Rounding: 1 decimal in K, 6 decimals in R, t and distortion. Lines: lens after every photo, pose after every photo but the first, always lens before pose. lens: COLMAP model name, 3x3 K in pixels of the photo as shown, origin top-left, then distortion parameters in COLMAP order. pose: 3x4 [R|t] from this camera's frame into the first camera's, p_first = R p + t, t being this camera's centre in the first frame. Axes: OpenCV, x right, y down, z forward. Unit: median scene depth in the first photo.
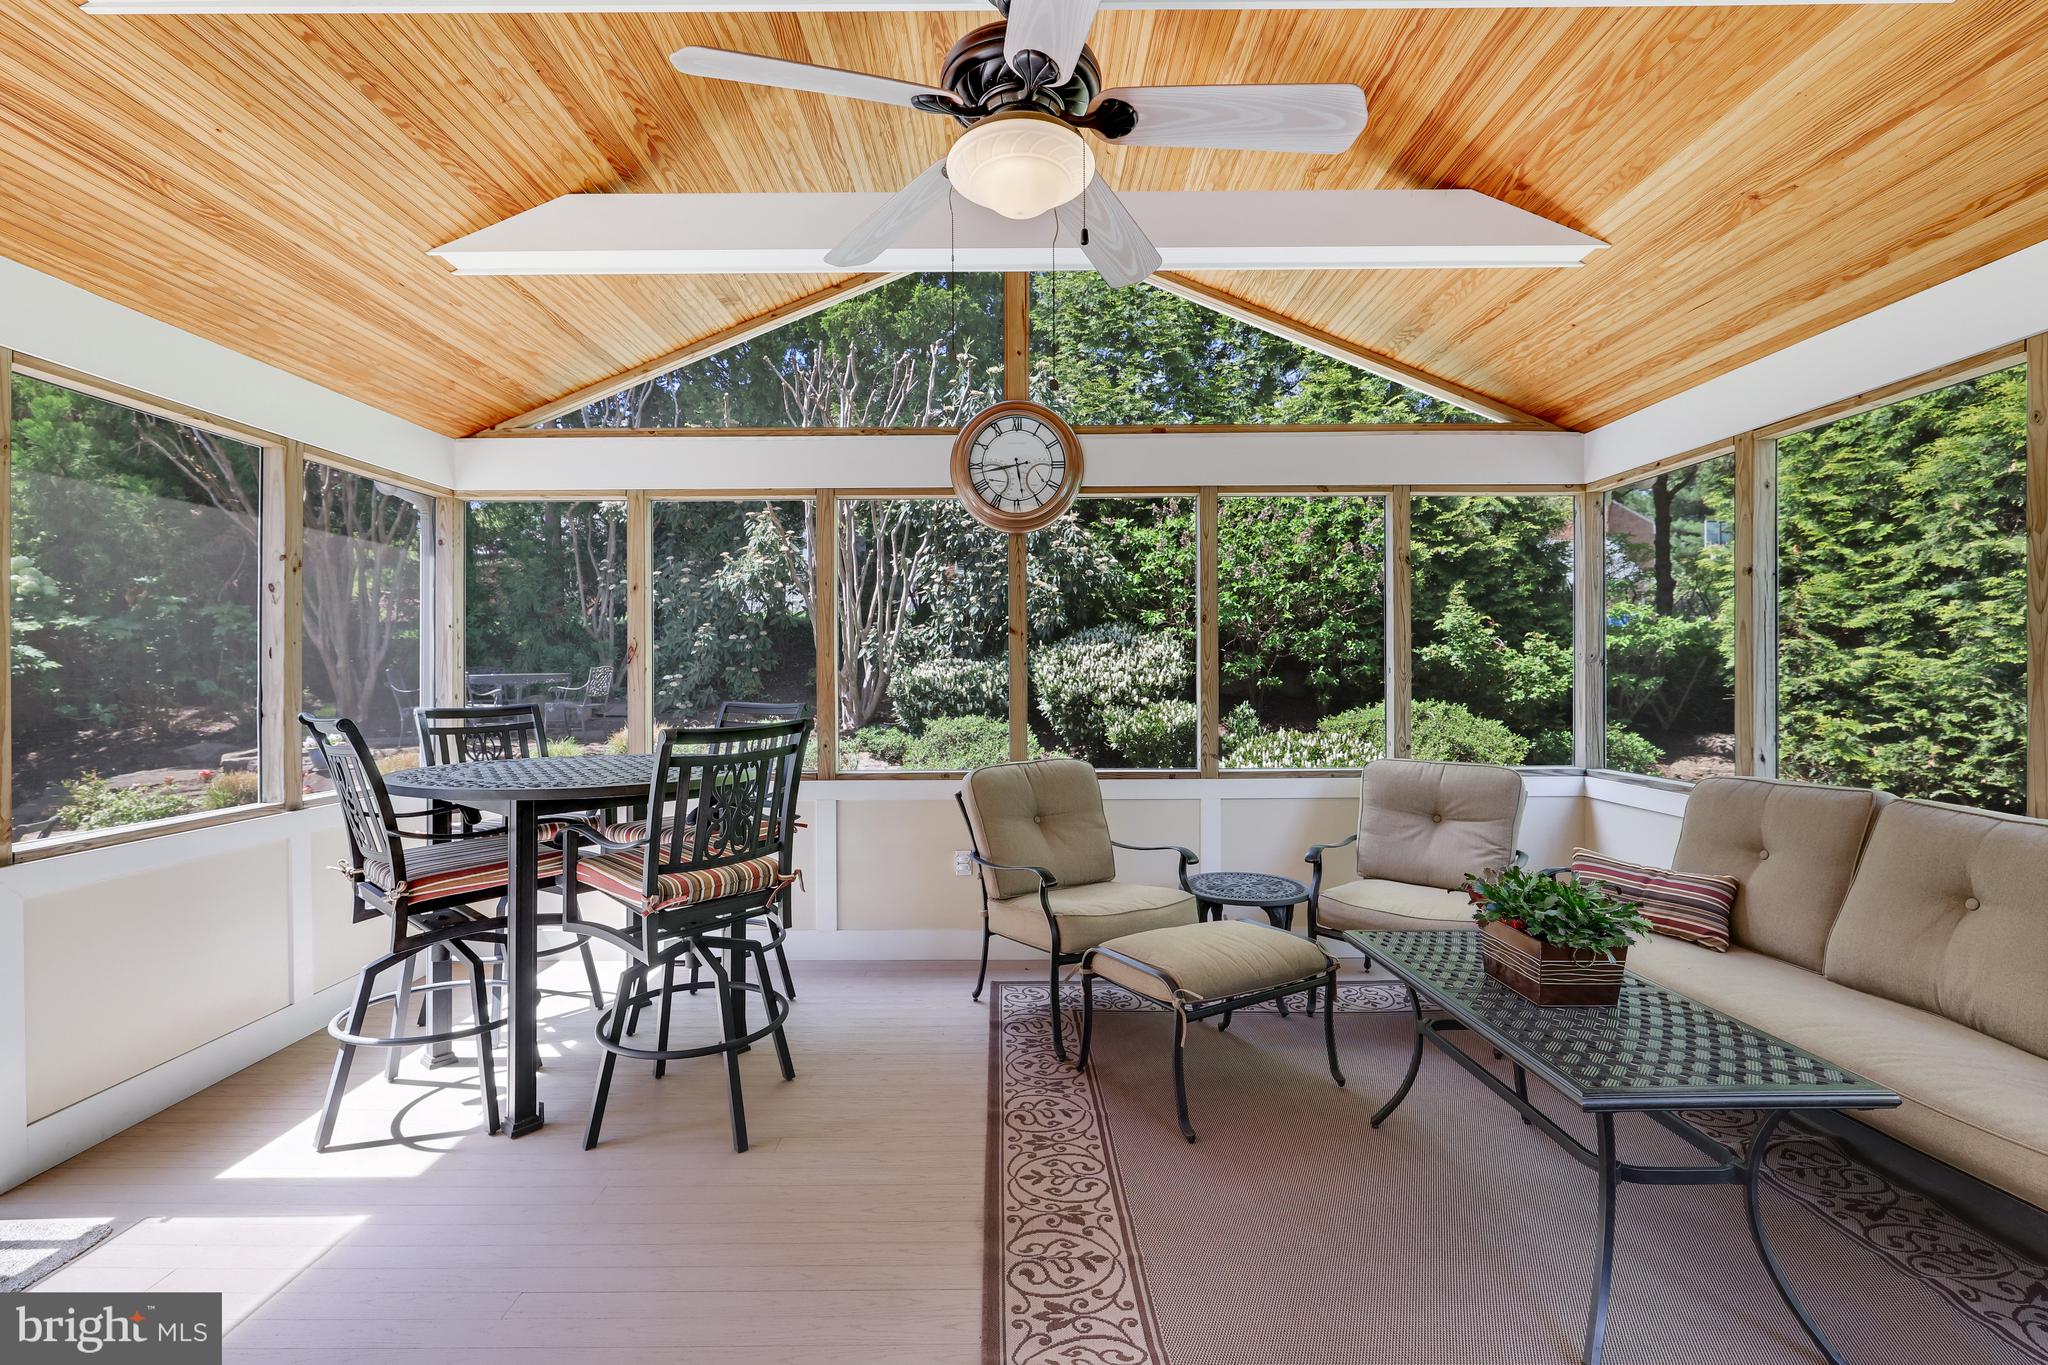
lens RADIAL K [[897.5, 0, 1019.6], [0, 897.5, 673.3], [0, 0, 1]] dist [0.001285, 0.000618]
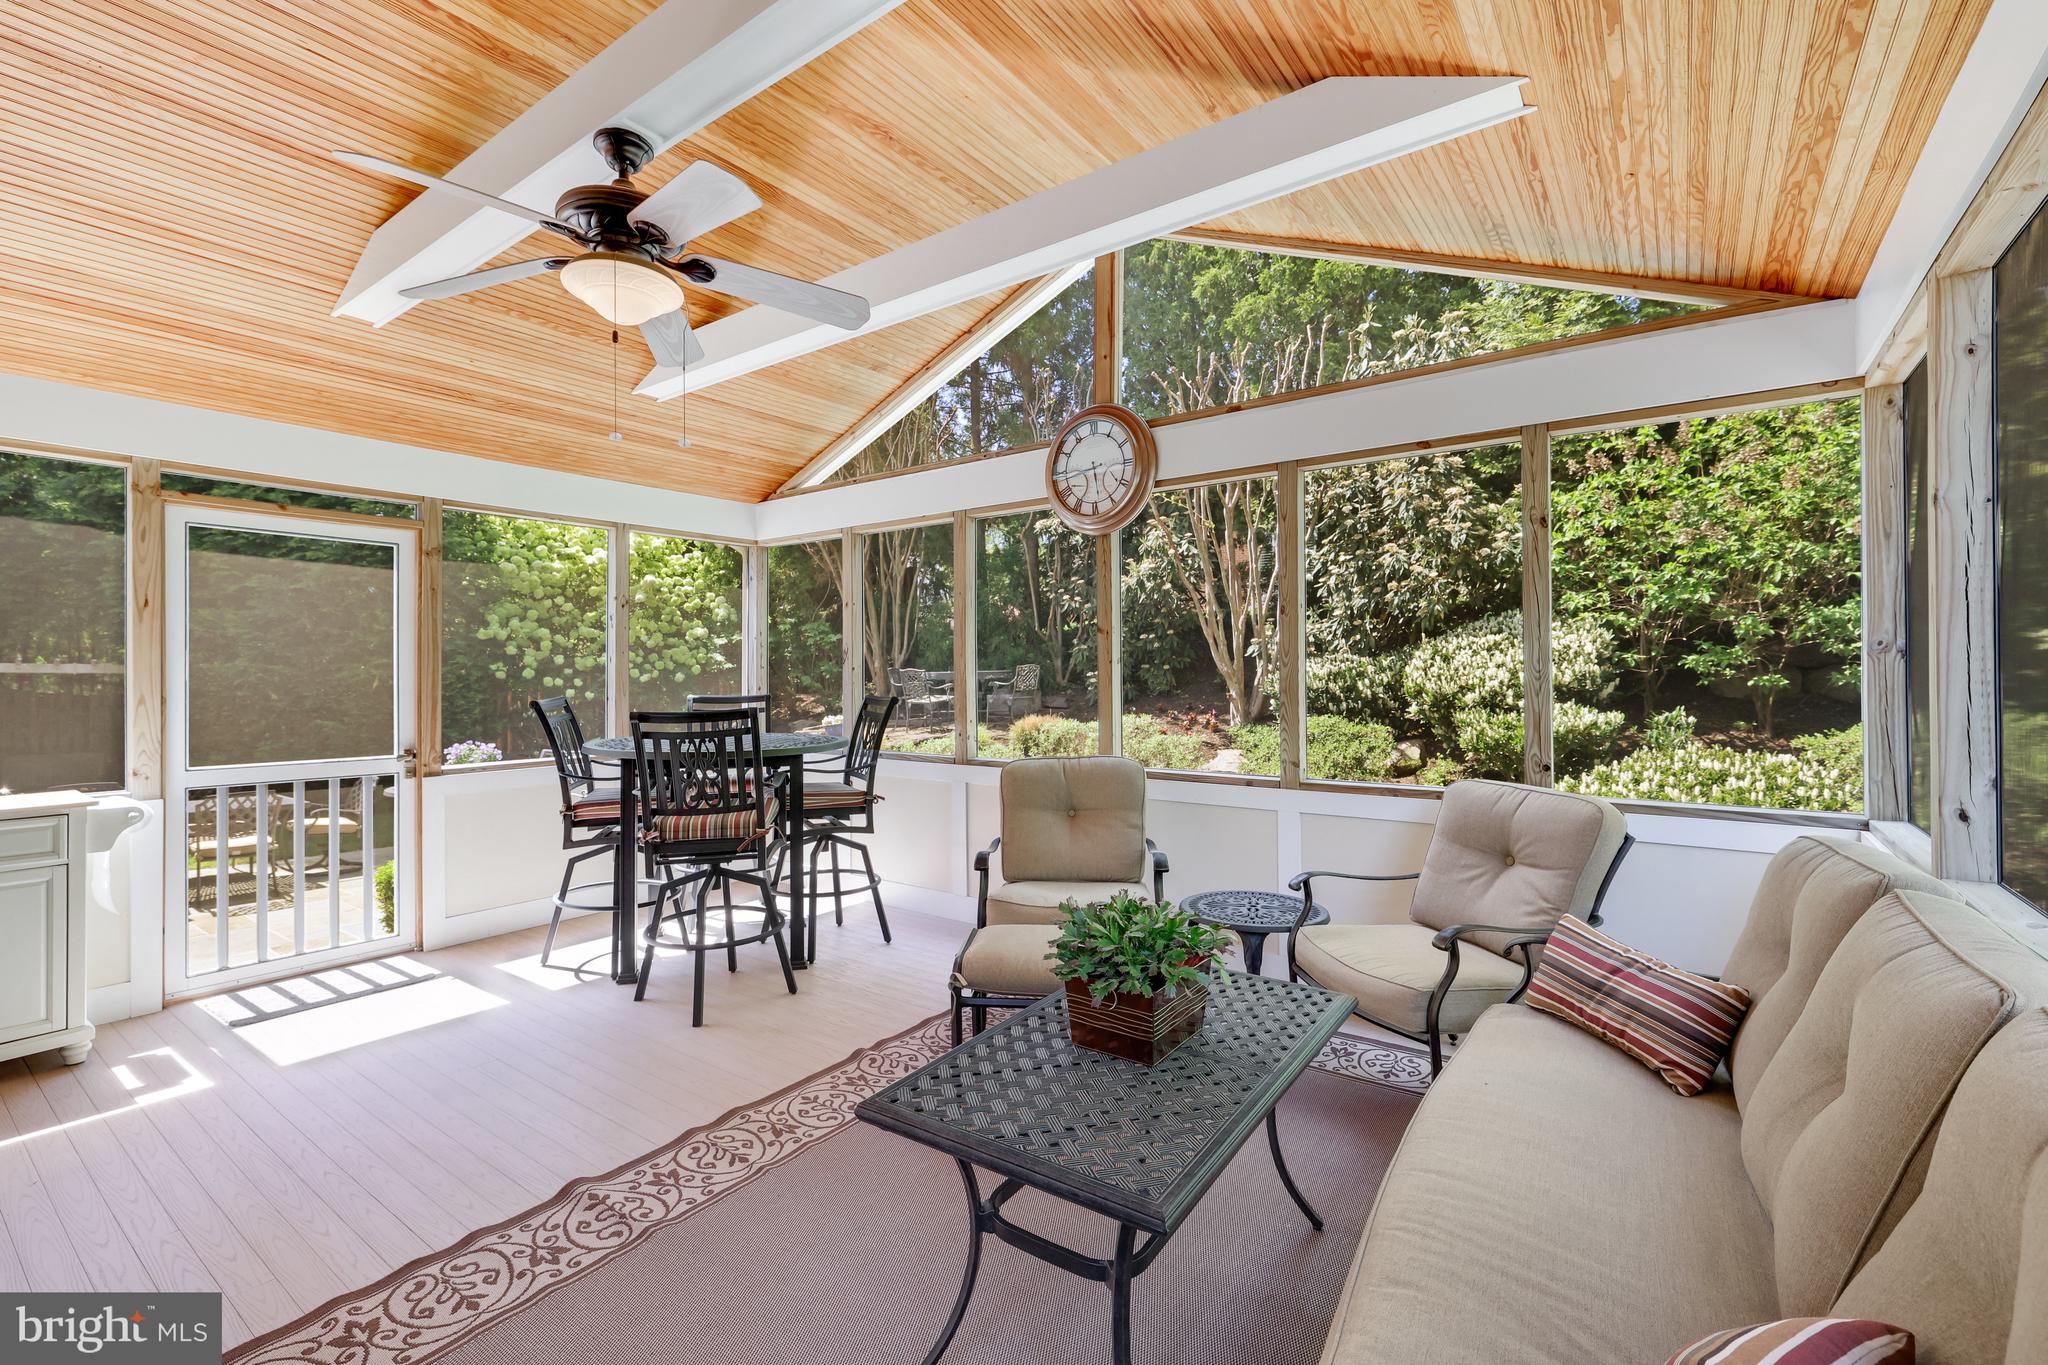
lens RADIAL K [[897.5, 0, 1019.6], [0, 897.5, 673.3], [0, 0, 1]] dist [0.001285, 0.000618]
pose [[0.803279, 0.000242, -0.595602, 0.537150], [0.002271, 0.999991, 0.003468, -0.001738], [0.595598, -0.004139, 0.803272, 0.125006]]
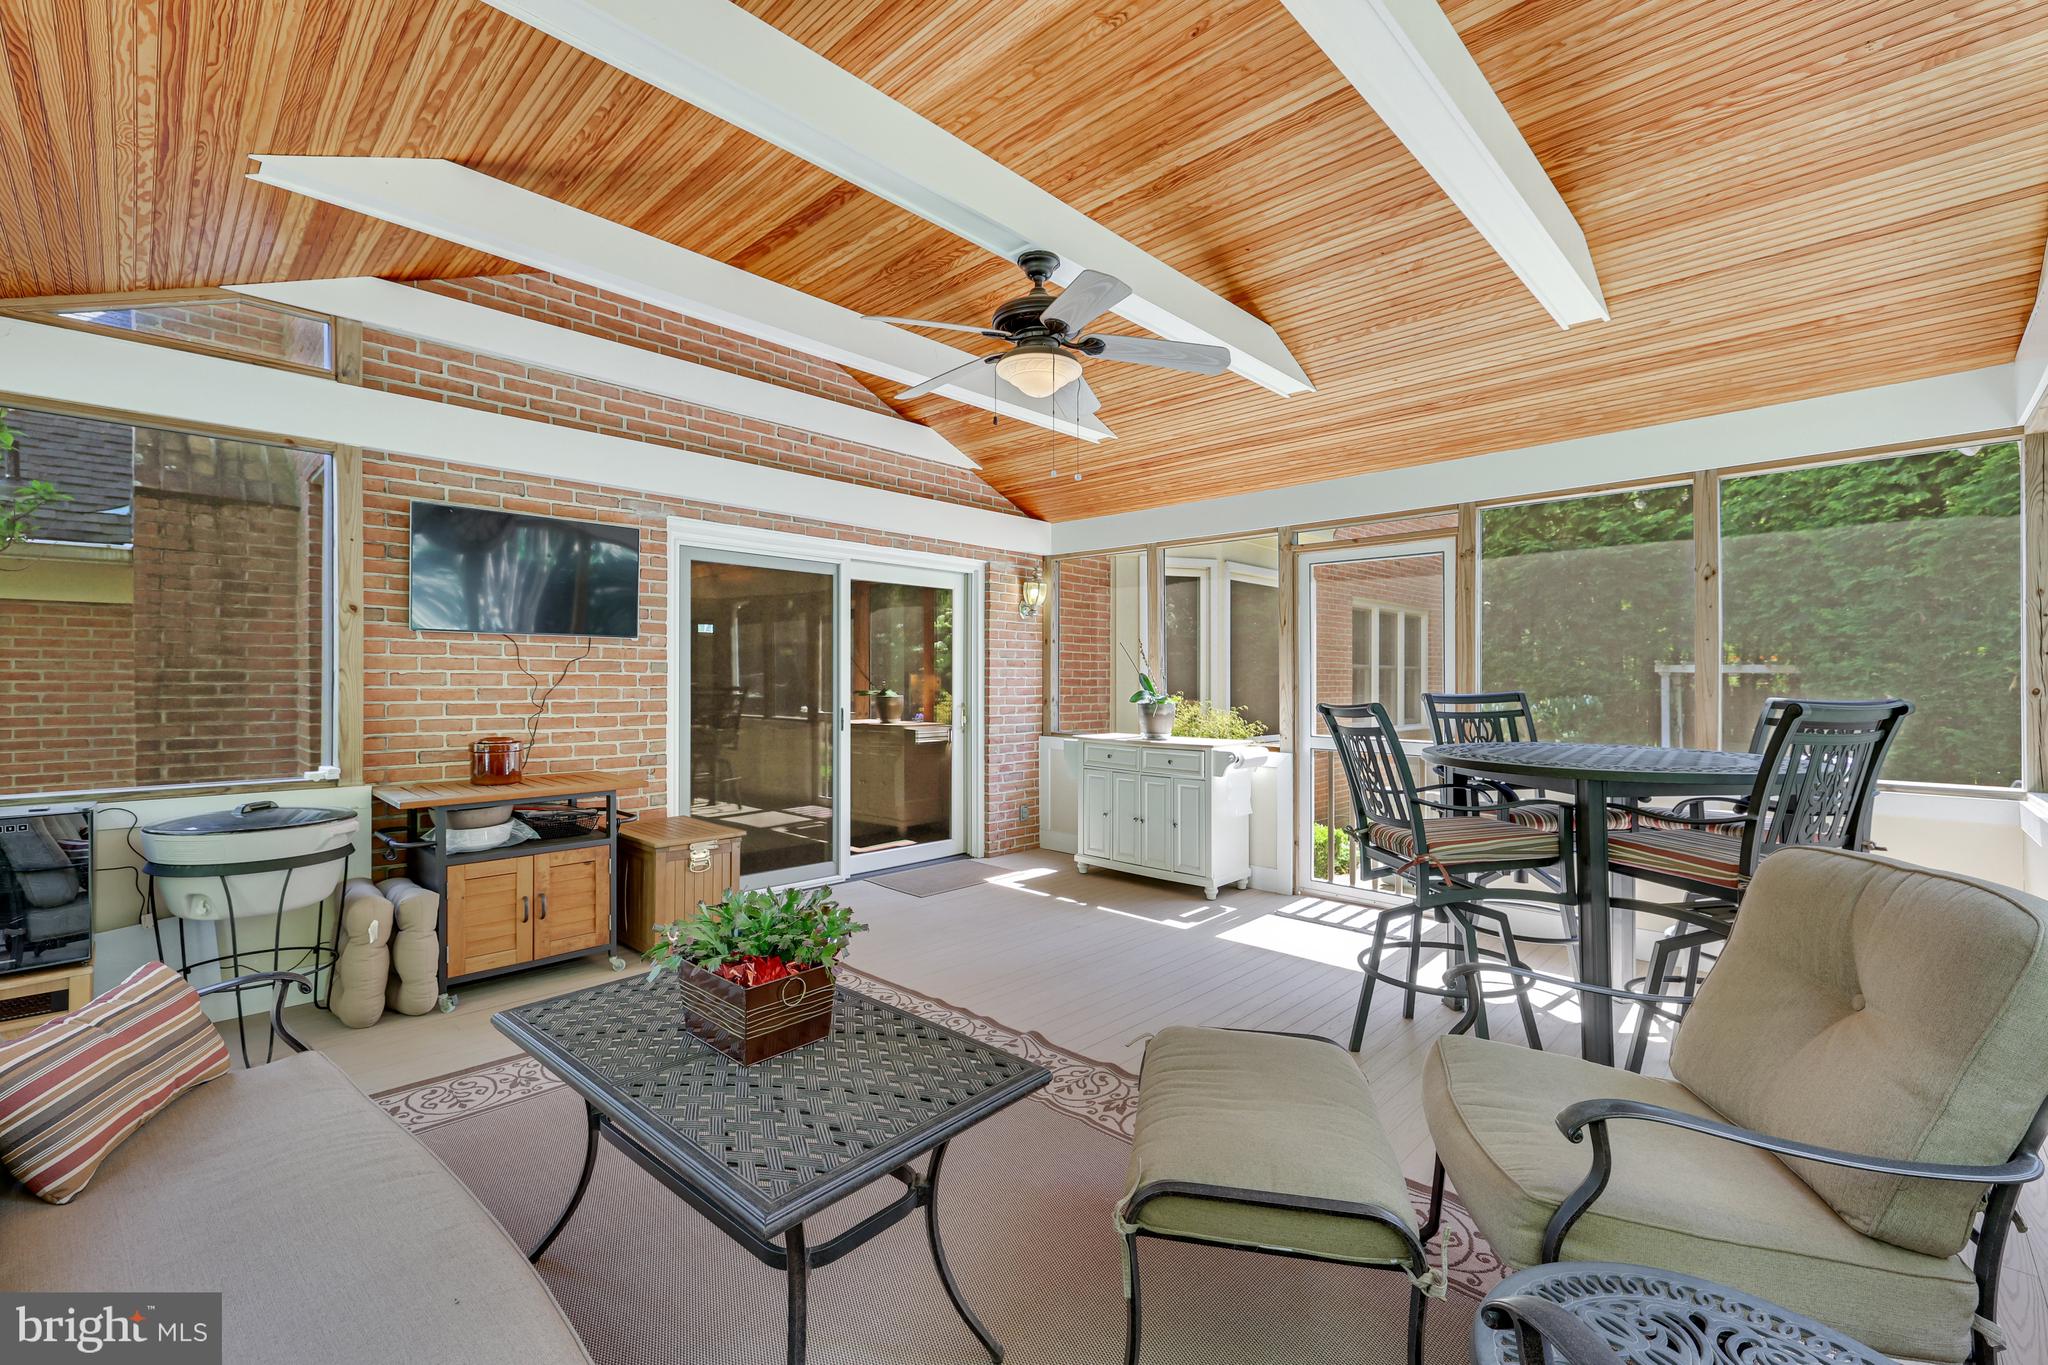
lens RADIAL K [[867.5, 0, 1011.9], [0, 867.5, 674.6], [0, 0, 1]] dist [0.000330, 0.000123]
pose [[-0.704818, -0.000337, -0.709388, 0.528865], [0.003542, 0.999986, -0.003994, 0.009061], [0.709379, -0.005327, -0.704807, 0.922288]]
